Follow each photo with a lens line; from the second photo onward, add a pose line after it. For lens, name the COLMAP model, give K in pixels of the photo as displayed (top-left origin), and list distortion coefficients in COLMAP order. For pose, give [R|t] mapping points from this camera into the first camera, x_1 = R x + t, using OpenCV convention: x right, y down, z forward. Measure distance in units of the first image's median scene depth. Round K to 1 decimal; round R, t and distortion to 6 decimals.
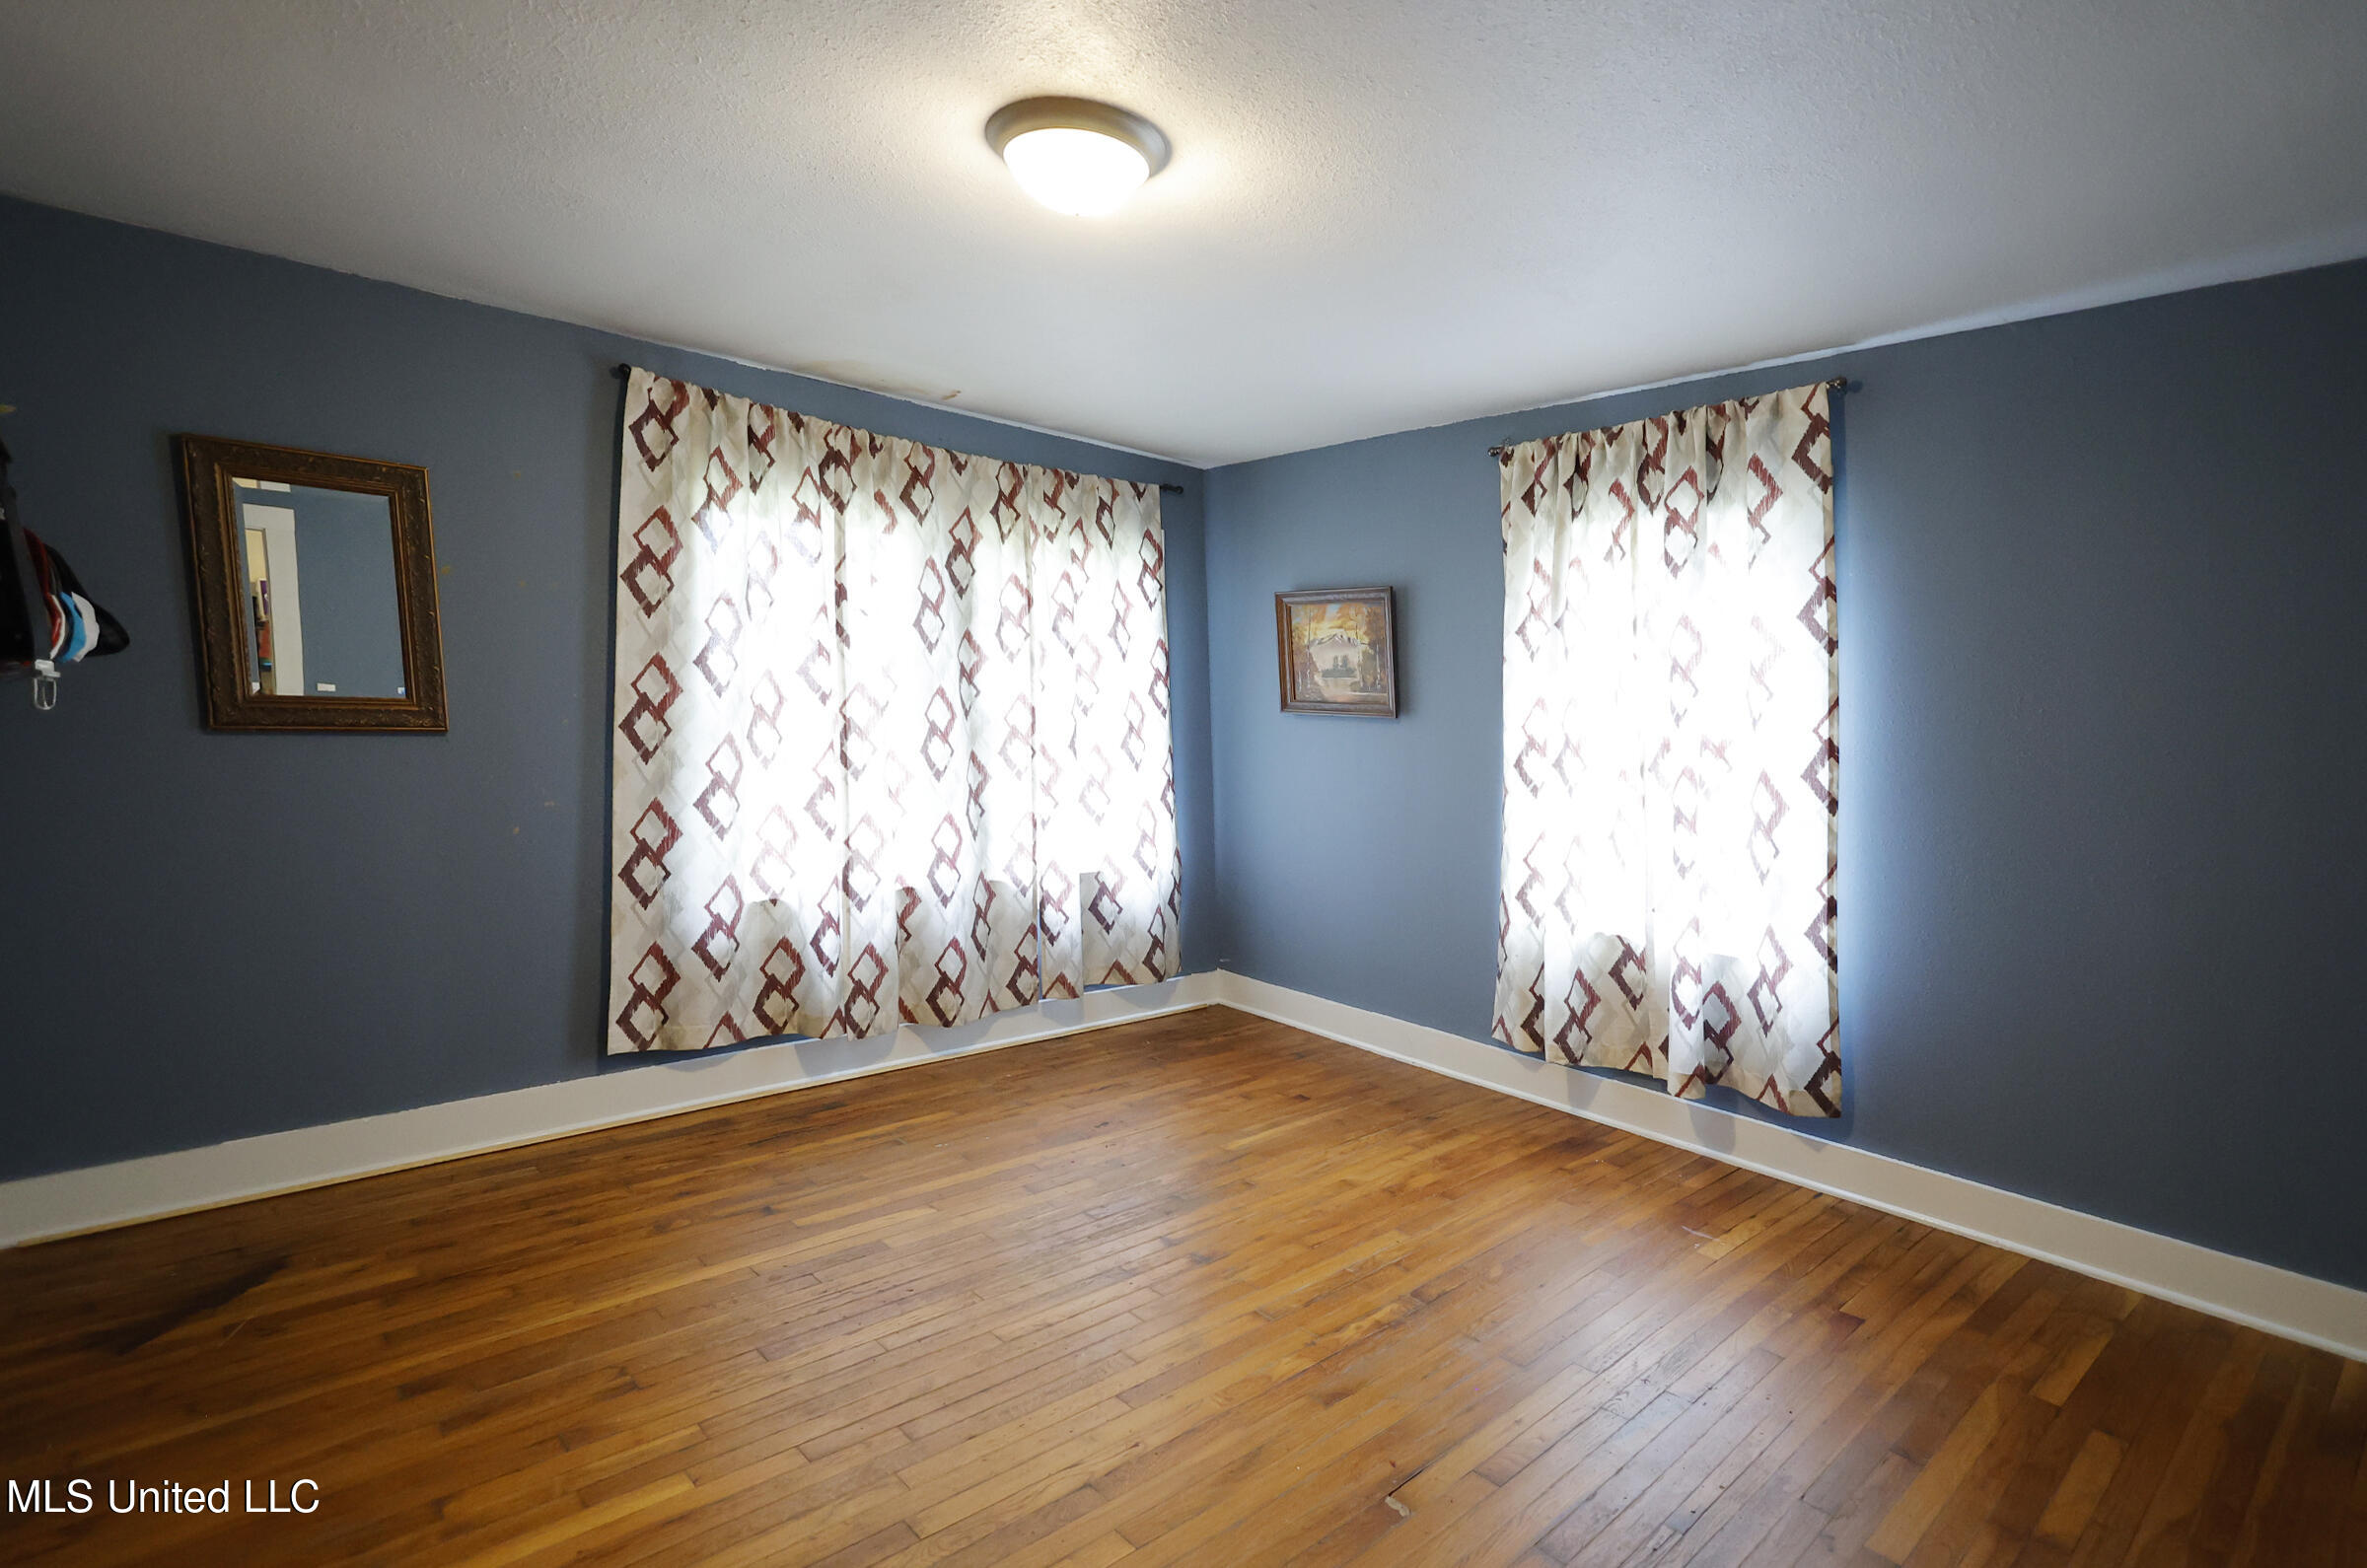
lens RADIAL K [[1176.2, 0, 1286.9], [0, 1176.2, 808.4], [0, 0, 1]] dist [-0.000971, 0.000385]
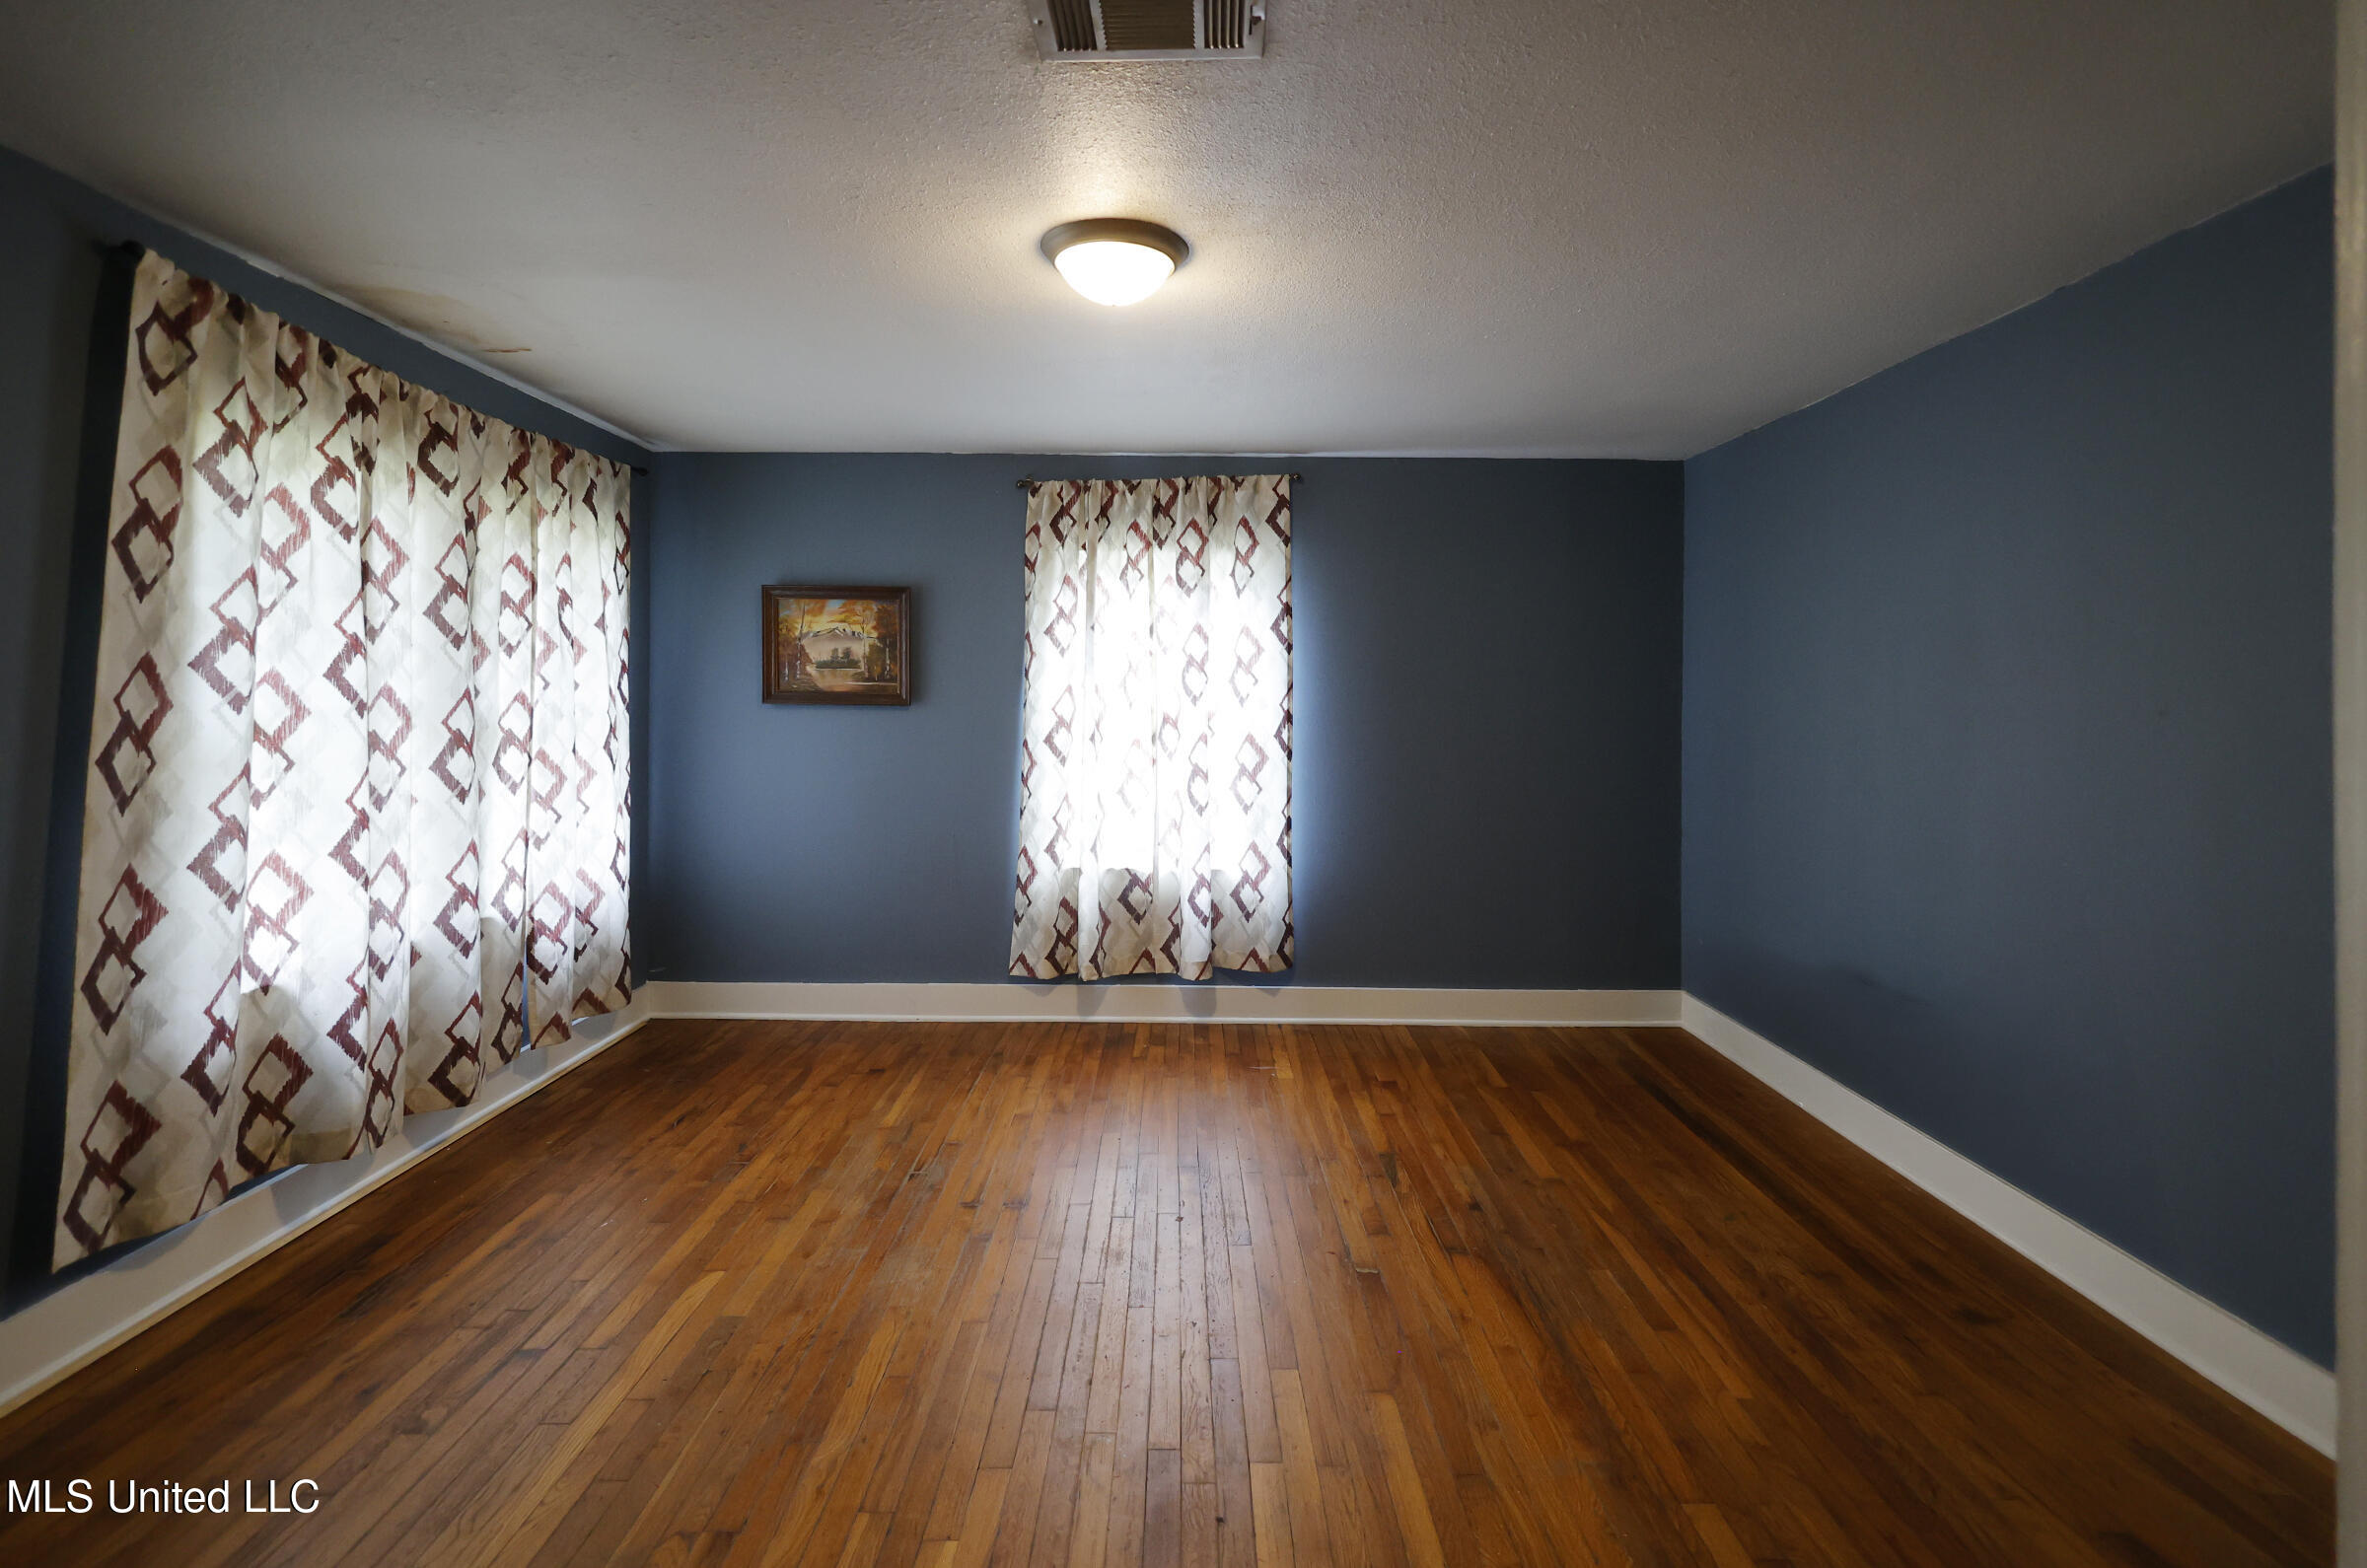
lens RADIAL K [[1093.7, 0, 1213.1], [0, 1093.7, 703.6], [0, 0, 1]] dist [0.000281, -0.000159]
pose [[0.689829, -0.035802, 0.723086, -0.533260], [0.079271, 0.996507, -0.026285, -0.033723], [-0.719619, 0.075452, 0.690257, 0.101313]]
